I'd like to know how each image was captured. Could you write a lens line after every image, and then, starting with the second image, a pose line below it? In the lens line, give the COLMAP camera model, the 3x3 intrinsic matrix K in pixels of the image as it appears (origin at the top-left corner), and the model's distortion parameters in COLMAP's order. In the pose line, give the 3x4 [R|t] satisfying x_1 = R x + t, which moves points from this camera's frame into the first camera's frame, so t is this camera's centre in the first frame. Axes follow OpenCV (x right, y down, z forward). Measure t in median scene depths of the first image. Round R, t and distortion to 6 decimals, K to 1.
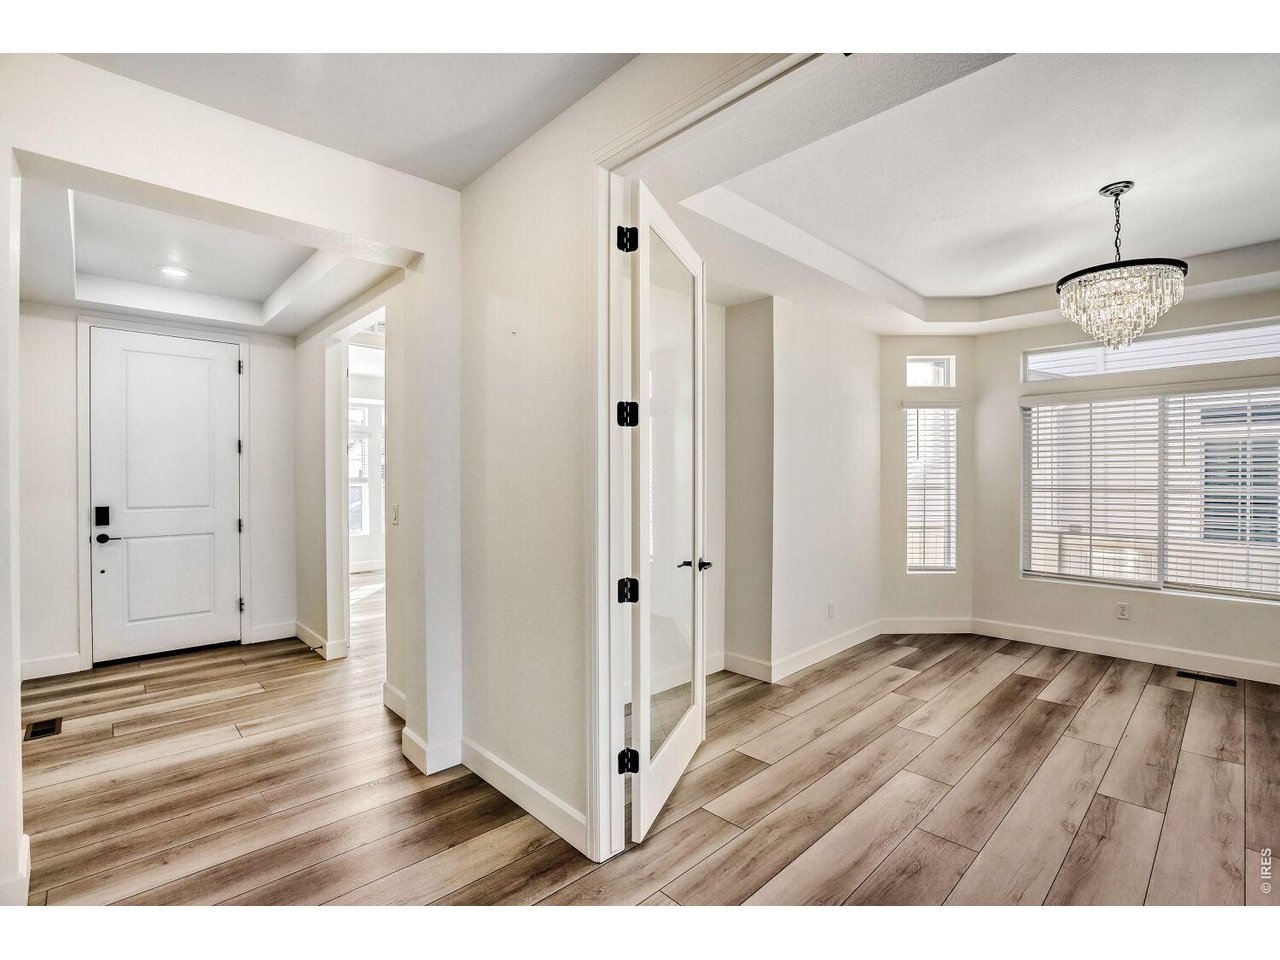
lens RADIAL K [[587.0, 0, 637.2], [0, 587.0, 485.6], [0, 0, 1]] dist [-0.016037, -0.000130]
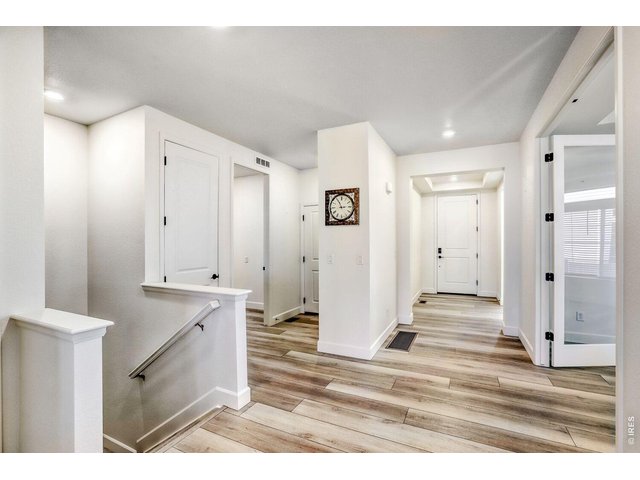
lens RADIAL K [[289.3, 0, 320.0], [0, 289.3, 240.0], [0, 0, 1]] dist [-0.001253, 0.000024]
pose [[0.345298, -0.005625, -0.938476, 1.727098], [-0.001994, 0.999975, -0.006727, 0.004573], [0.938491, 0.004194, 0.345278, -1.049098]]
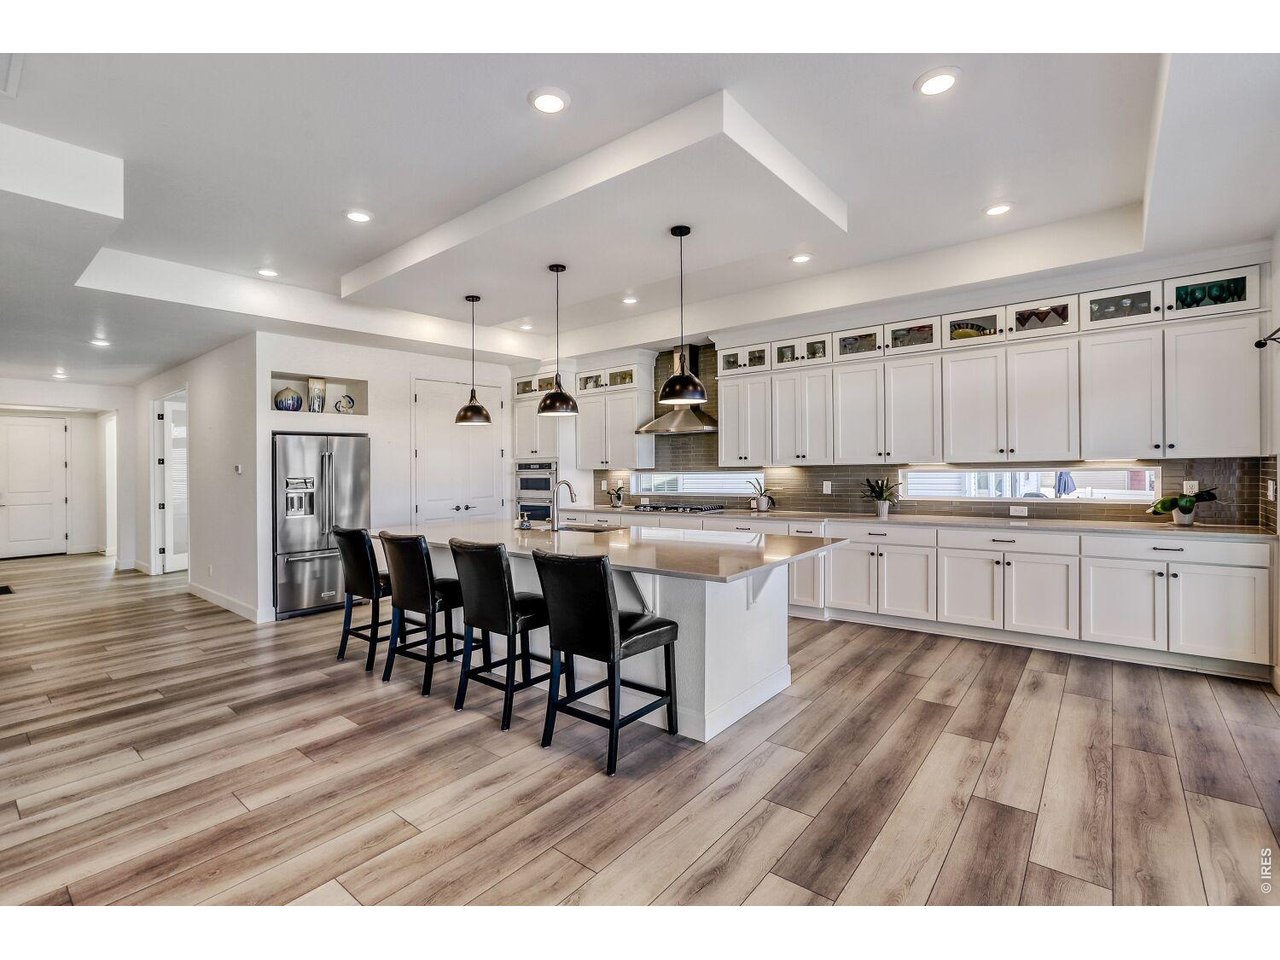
lens RADIAL K [[578.6, 0, 640.0], [0, 578.6, 480.0], [0, 0, 1]] dist [-0.001253, 0.000024]
pose [[0.991692, -0.014094, 0.127864, 4.842246], [0.014349, 0.999896, -0.001075, 0.089482], [-0.127836, 0.002901, 0.991791, -5.885632]]
